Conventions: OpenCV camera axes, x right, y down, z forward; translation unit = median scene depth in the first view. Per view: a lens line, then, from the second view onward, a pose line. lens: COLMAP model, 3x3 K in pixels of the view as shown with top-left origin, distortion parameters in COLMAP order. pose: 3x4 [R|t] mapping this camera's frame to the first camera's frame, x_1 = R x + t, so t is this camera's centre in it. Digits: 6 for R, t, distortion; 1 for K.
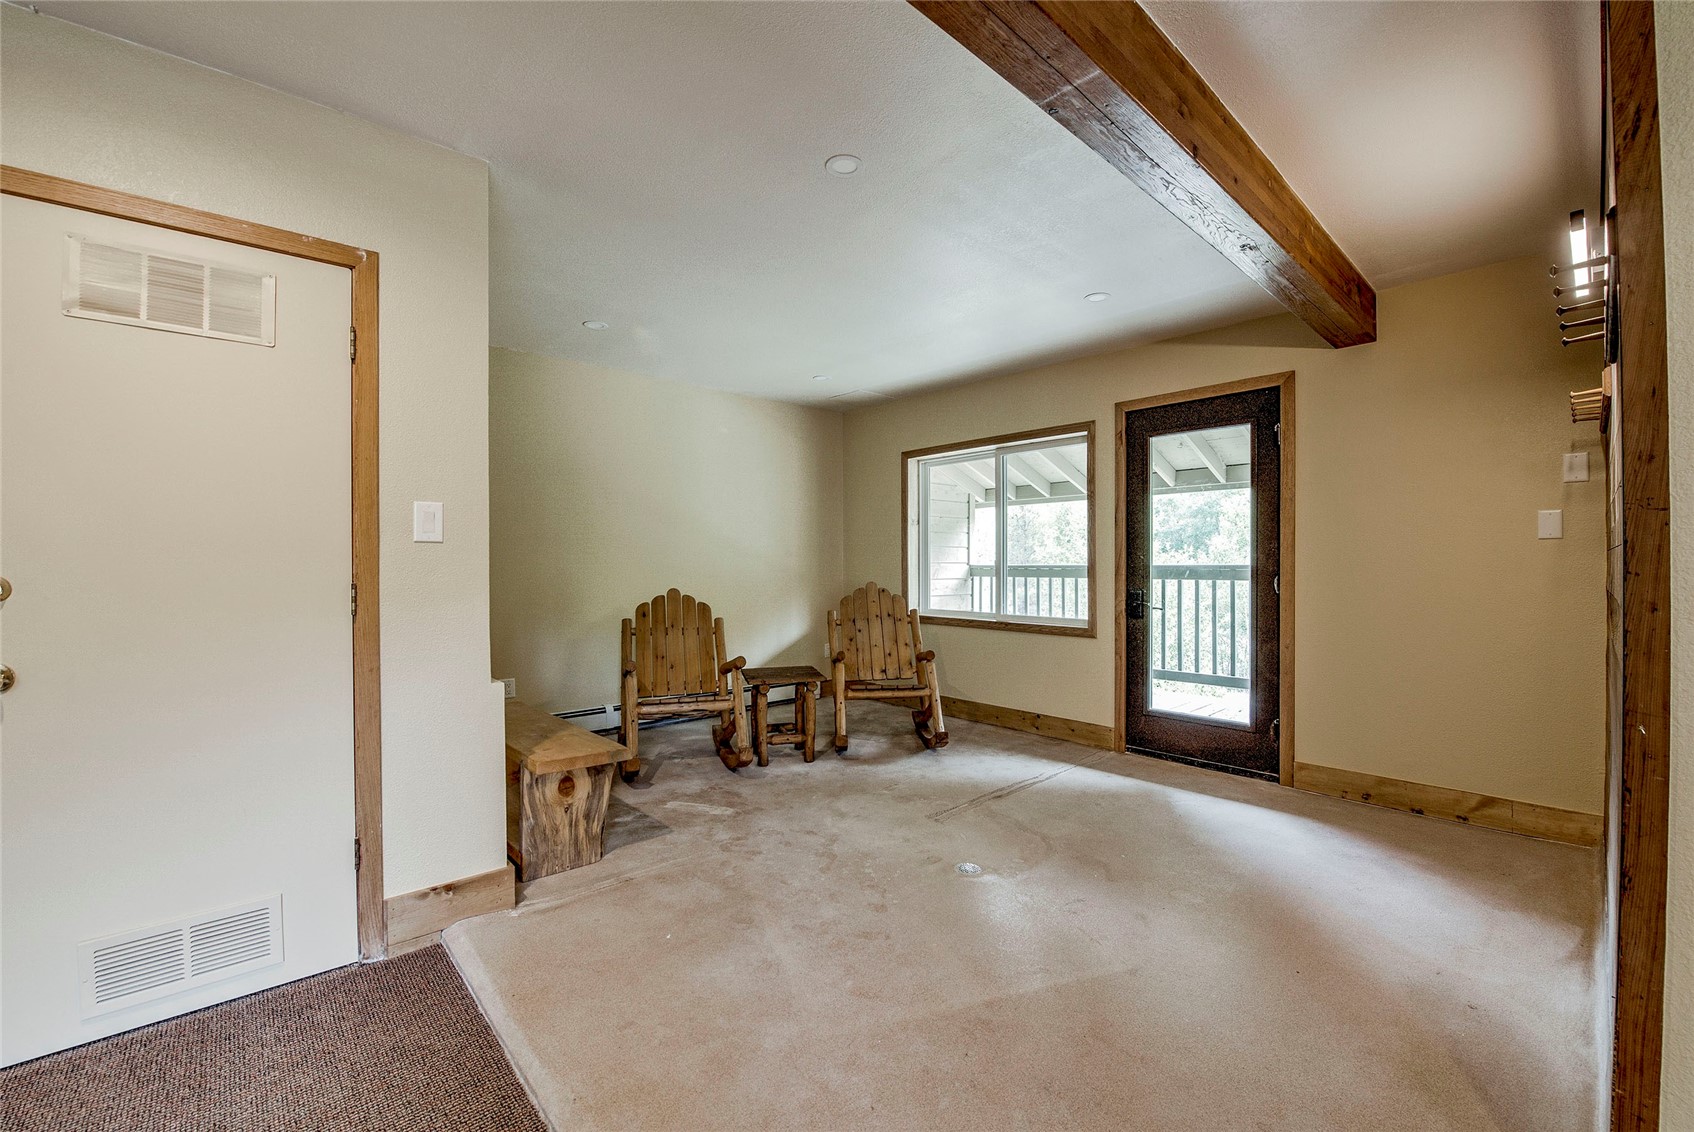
lens RADIAL K [[680.9, 0, 847.0], [0, 680.9, 566.0], [0, 0, 1]] dist [-0.014917, -0.004446]
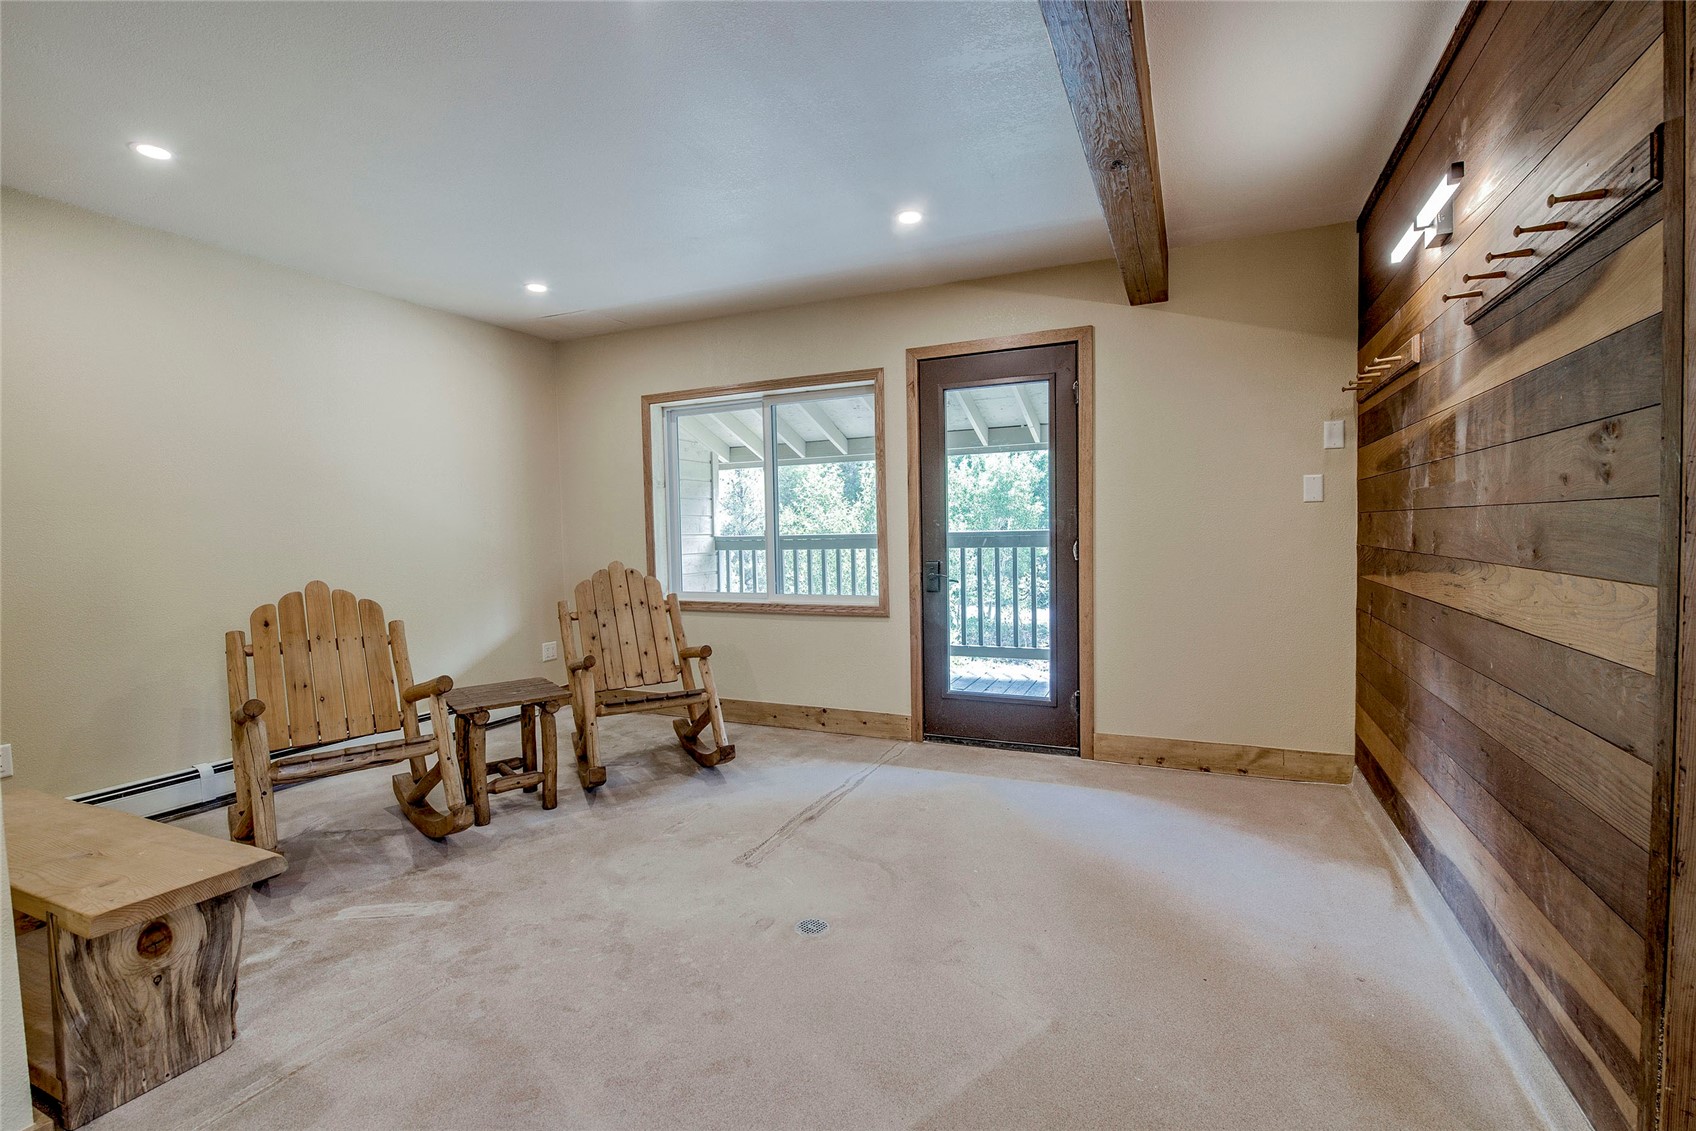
lens RADIAL K [[756.7, 0, 847.9], [0, 756.7, 567.1], [0, 0, 1]] dist [-0.011711, -0.002883]
pose [[0.918979, -0.035230, 0.392730, -0.073546], [0.019865, 0.998872, 0.043121, -0.002237], [-0.393806, -0.031826, 0.918642, 0.134416]]
